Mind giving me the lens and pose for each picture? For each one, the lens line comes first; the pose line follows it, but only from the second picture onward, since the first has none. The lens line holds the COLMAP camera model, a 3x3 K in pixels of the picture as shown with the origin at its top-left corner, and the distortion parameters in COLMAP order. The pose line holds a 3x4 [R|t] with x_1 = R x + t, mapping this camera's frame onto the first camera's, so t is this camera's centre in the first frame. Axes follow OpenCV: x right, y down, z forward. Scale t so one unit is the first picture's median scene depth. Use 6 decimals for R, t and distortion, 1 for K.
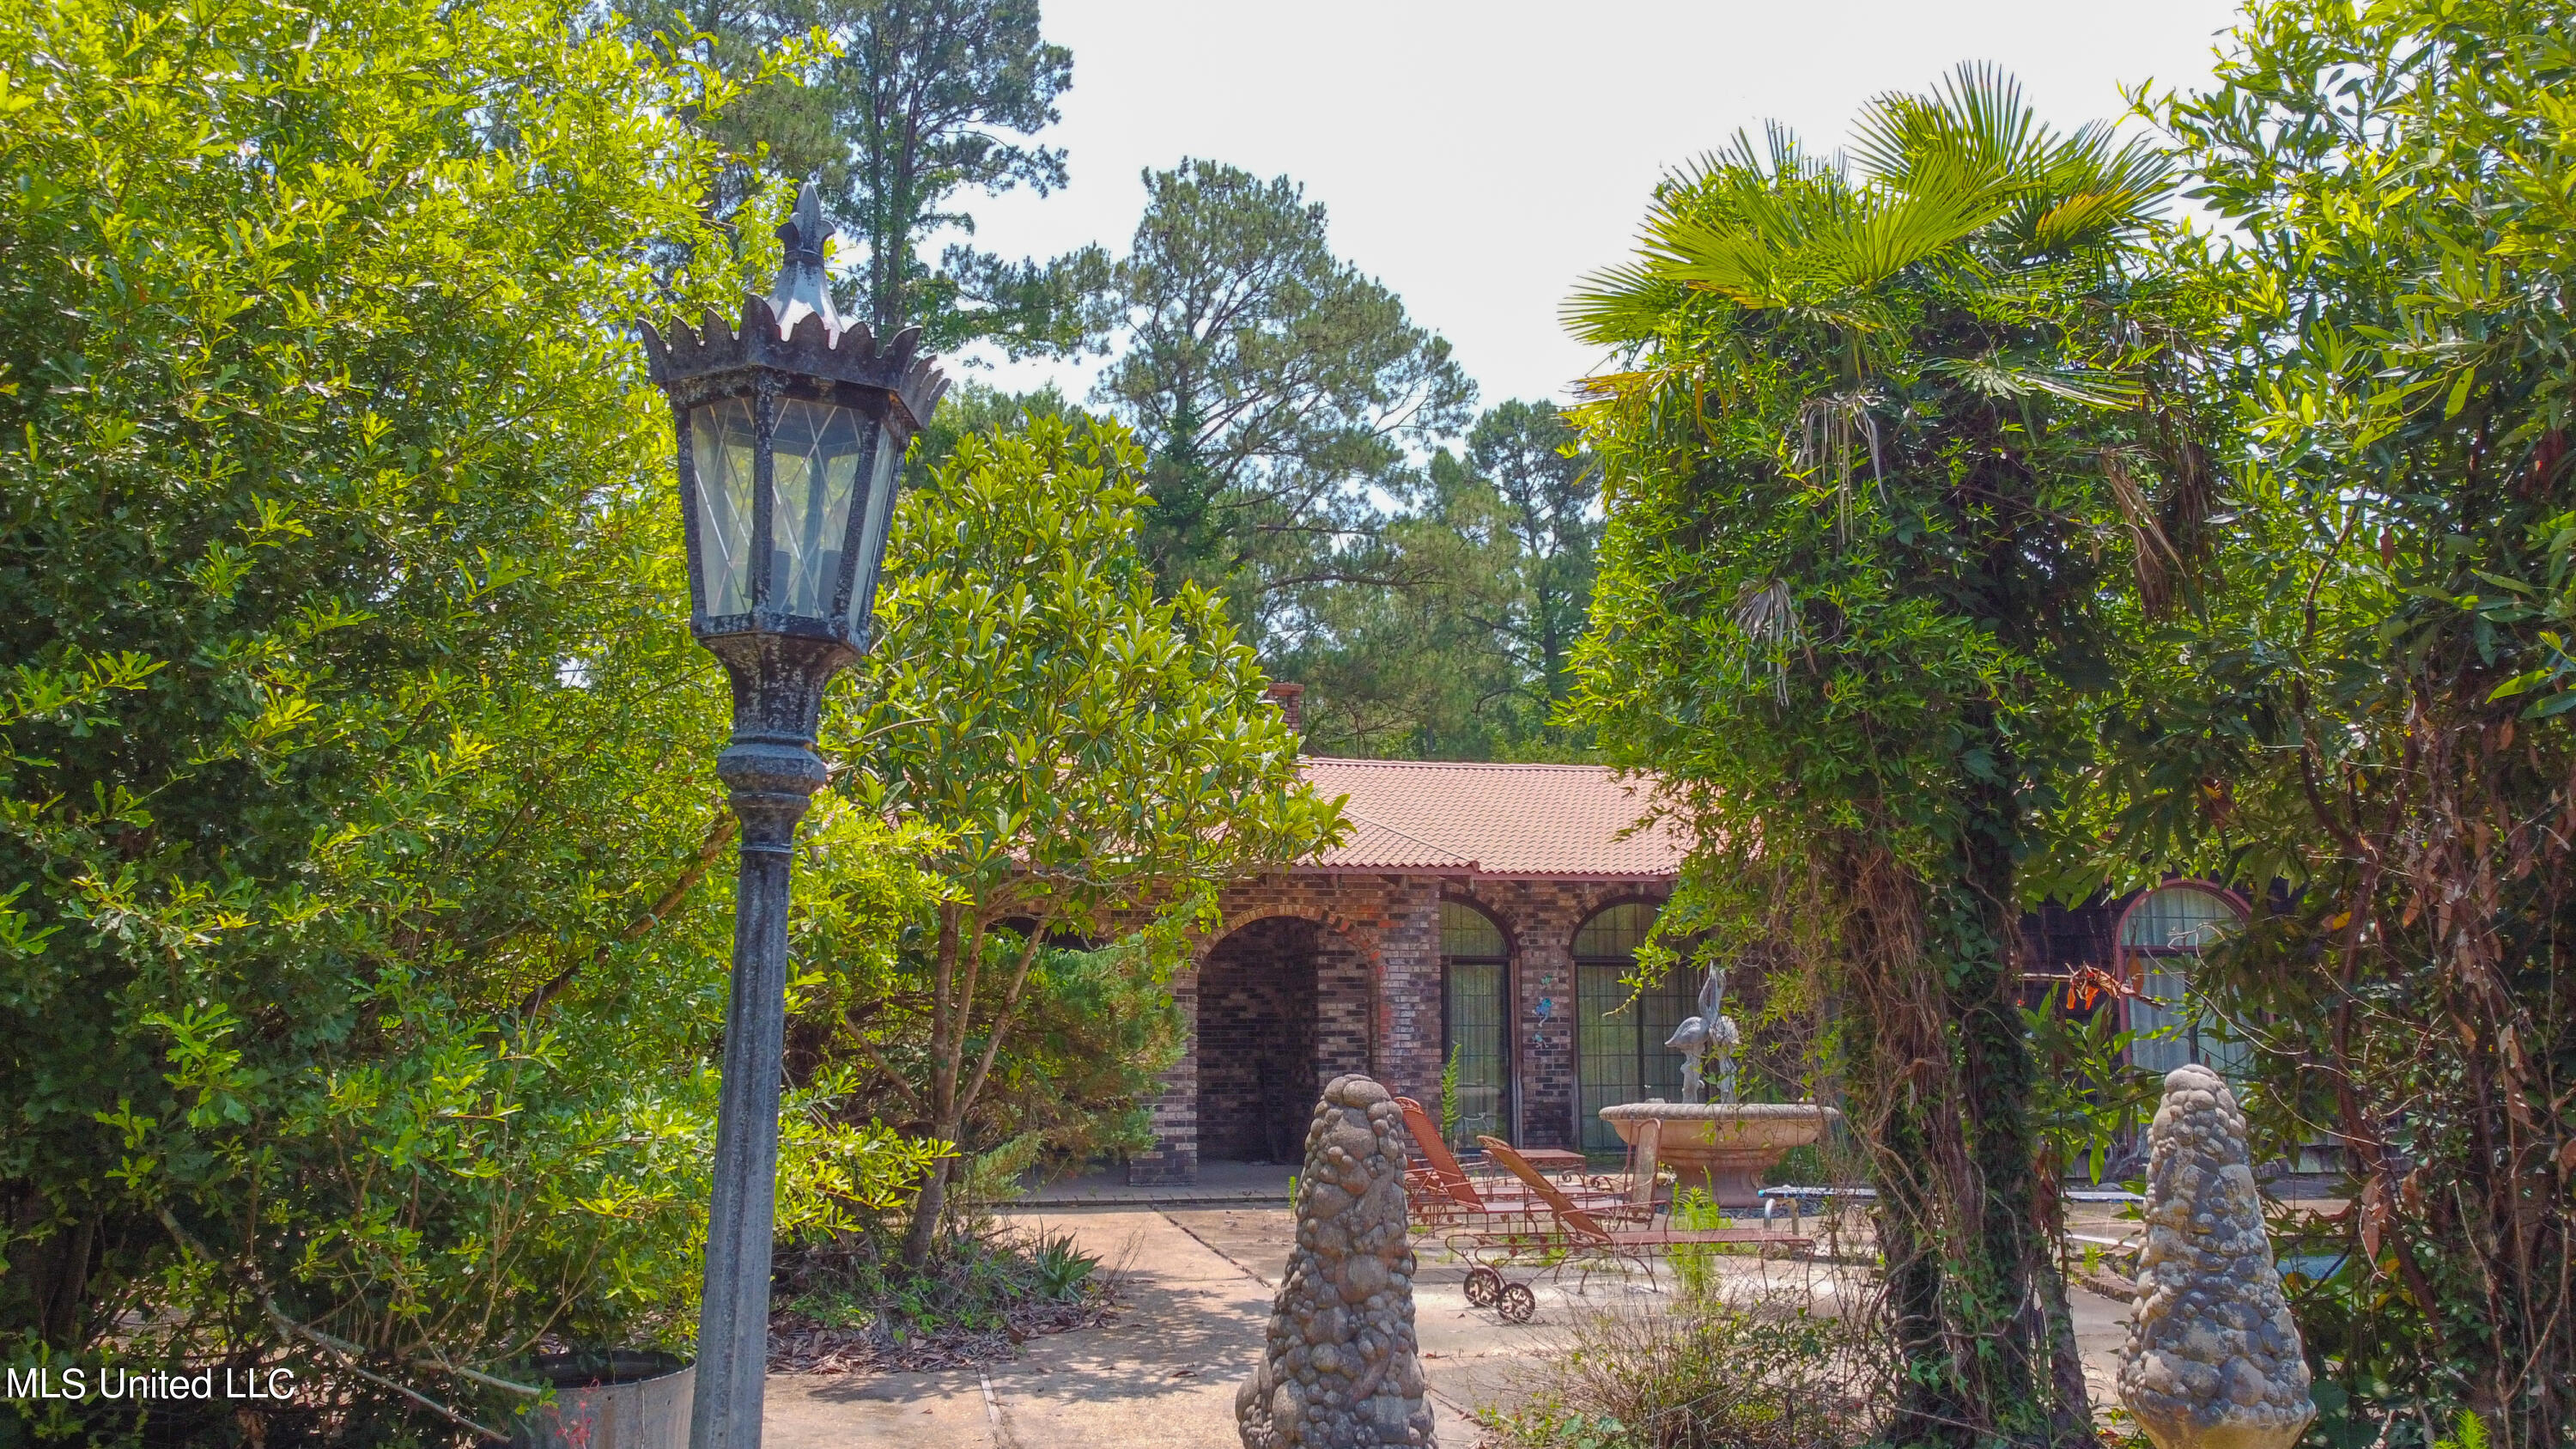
lens RADIAL K [[1943.6, 0, 1291.3], [0, 1943.6, 729.9], [0, 0, 1]] dist [0.004925, -0.014972]
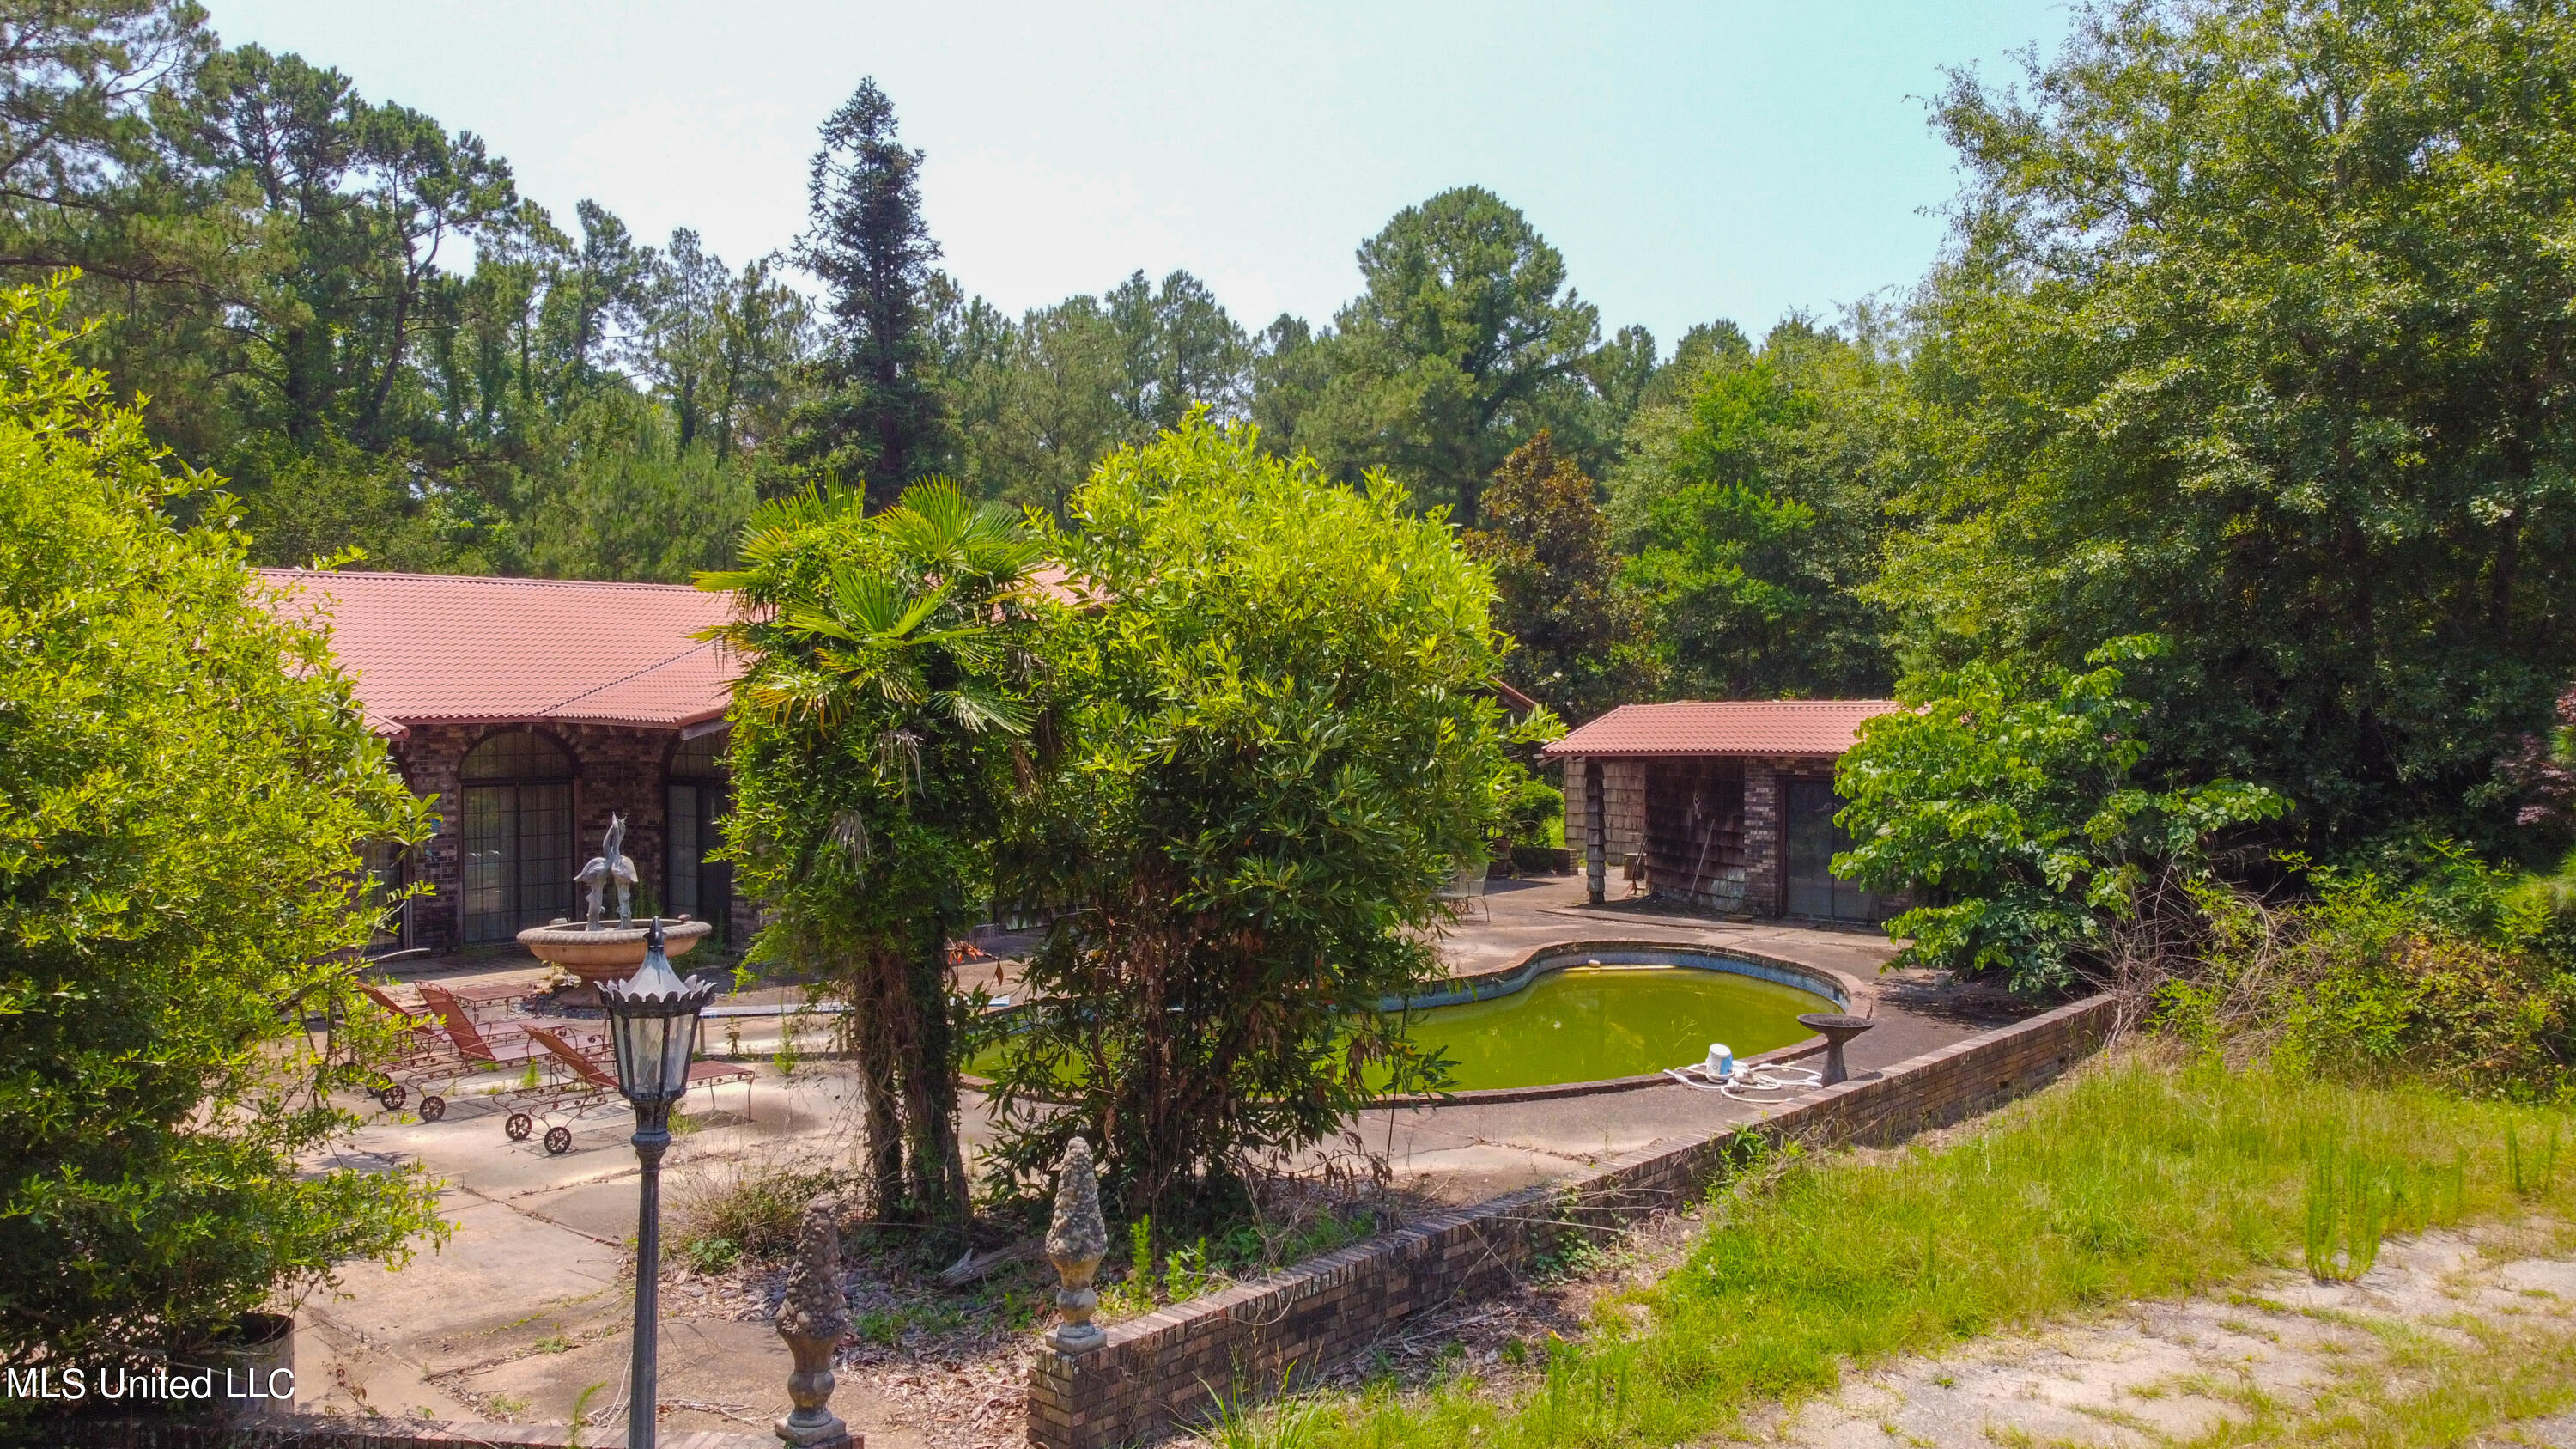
lens RADIAL K [[1943.6, 0, 1286.0], [0, 1943.6, 722.3], [0, 0, 1]] dist [0.004925, -0.014972]
pose [[0.804883, -0.006895, 0.593394, -0.053442], [-0.095766, 0.985317, 0.141346, -0.047054], [-0.585656, -0.170594, 0.792405, -0.072741]]
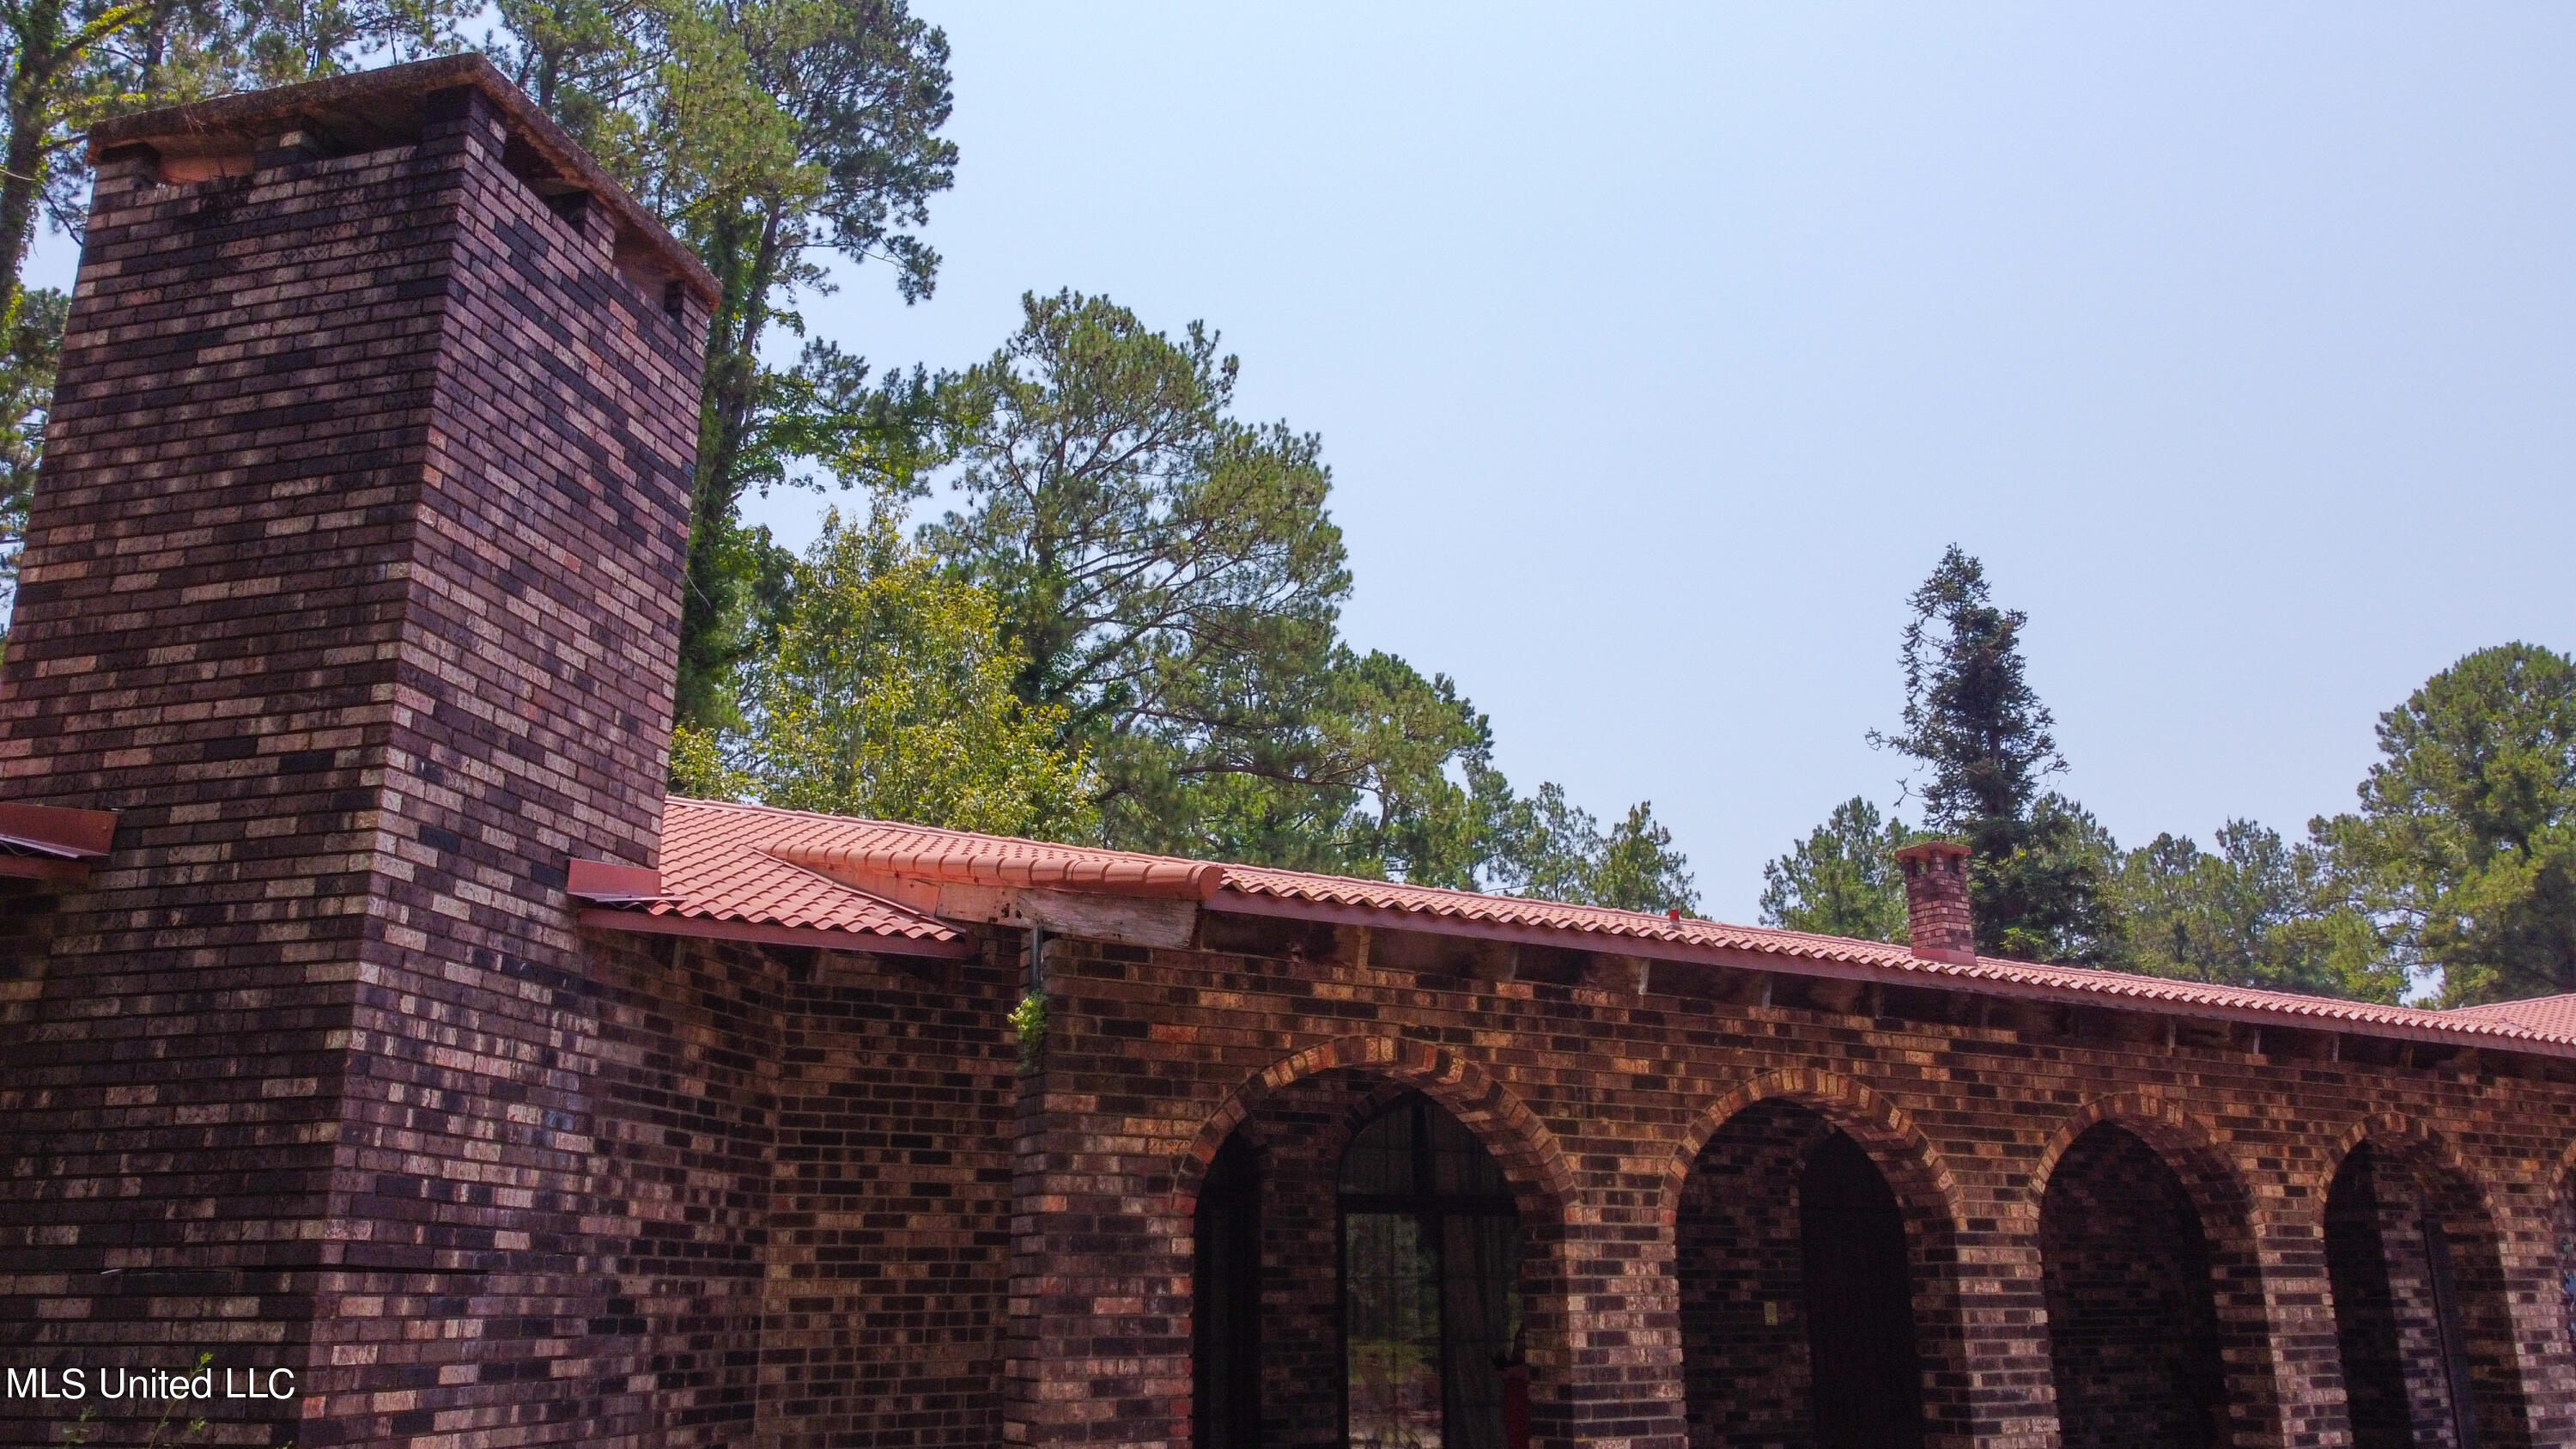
lens RADIAL K [[1943.6, 0, 1288.7], [0, 1943.6, 727.0], [0, 0, 1]] dist [0.004925, -0.014972]
pose [[0.946635, 0.088844, 0.309821, -0.217951], [-0.047188, 0.989103, -0.139456, 0.022026], [-0.318834, 0.117394, 0.940512, 0.162268]]
